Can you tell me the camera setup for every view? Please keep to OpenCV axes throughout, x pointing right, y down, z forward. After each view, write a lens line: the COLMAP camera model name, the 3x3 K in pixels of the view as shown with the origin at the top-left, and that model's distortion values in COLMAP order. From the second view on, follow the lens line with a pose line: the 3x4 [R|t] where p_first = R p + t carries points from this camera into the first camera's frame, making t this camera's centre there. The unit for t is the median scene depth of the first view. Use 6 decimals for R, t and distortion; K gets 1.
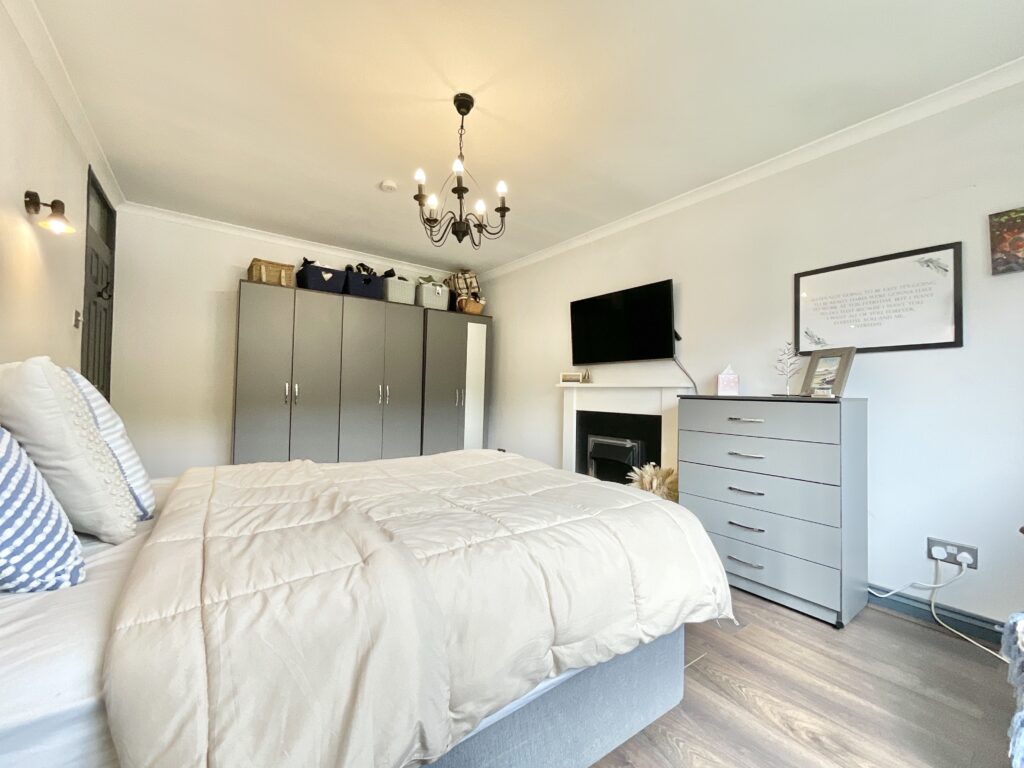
lens RADIAL K [[418.2, 0, 515.9], [0, 418.2, 380.2], [0, 0, 1]] dist [-0.001473, 0.000116]
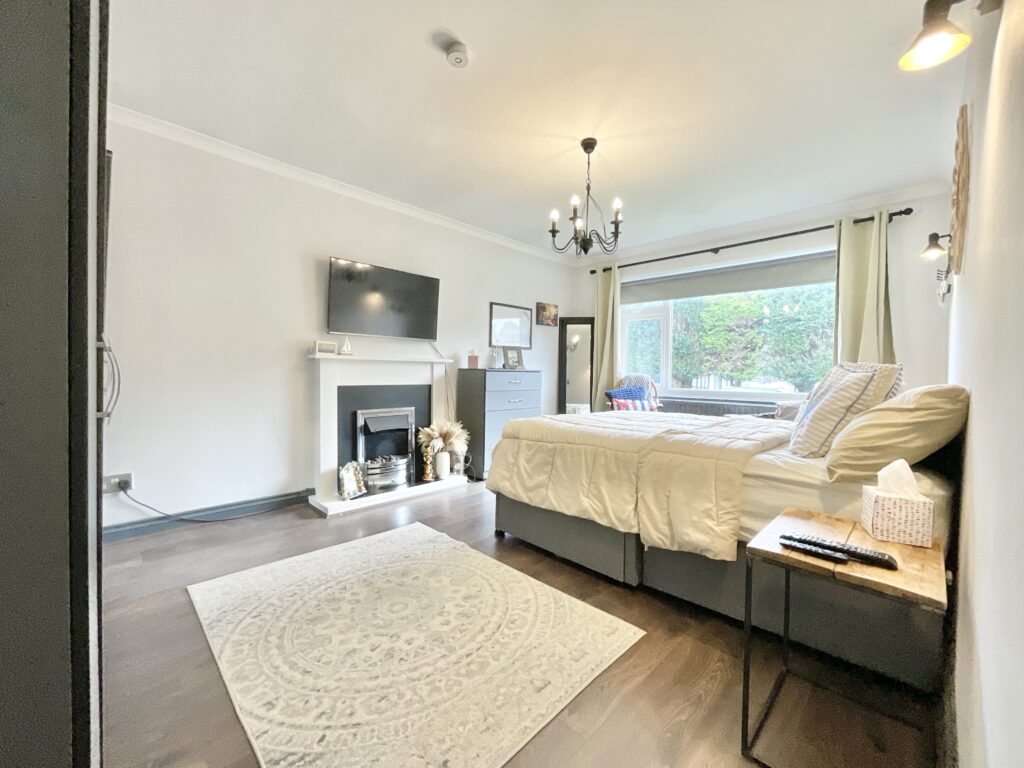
lens RADIAL K [[418.2, 0, 515.9], [0, 418.2, 380.2], [0, 0, 1]] dist [-0.001473, 0.000116]
pose [[-0.146616, -0.042648, 0.988274, -0.784268], [-0.049589, 0.998131, 0.035717, 0.010959], [-0.987950, -0.043771, -0.148457, 0.771542]]
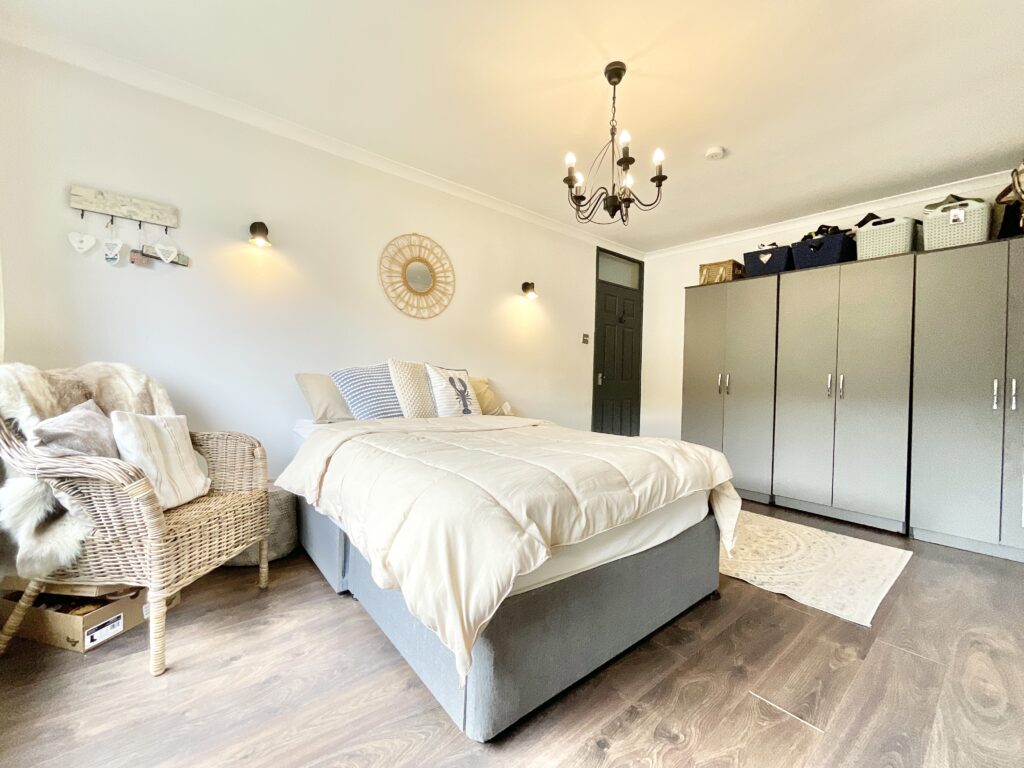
lens RADIAL K [[418.2, 0, 515.9], [0, 418.2, 380.2], [0, 0, 1]] dist [-0.001473, 0.000116]
pose [[0.061115, -0.011285, -0.998067, 0.449895], [0.007120, 0.999916, -0.010870, 0.029698], [0.998105, -0.006441, 0.061190, 0.395675]]
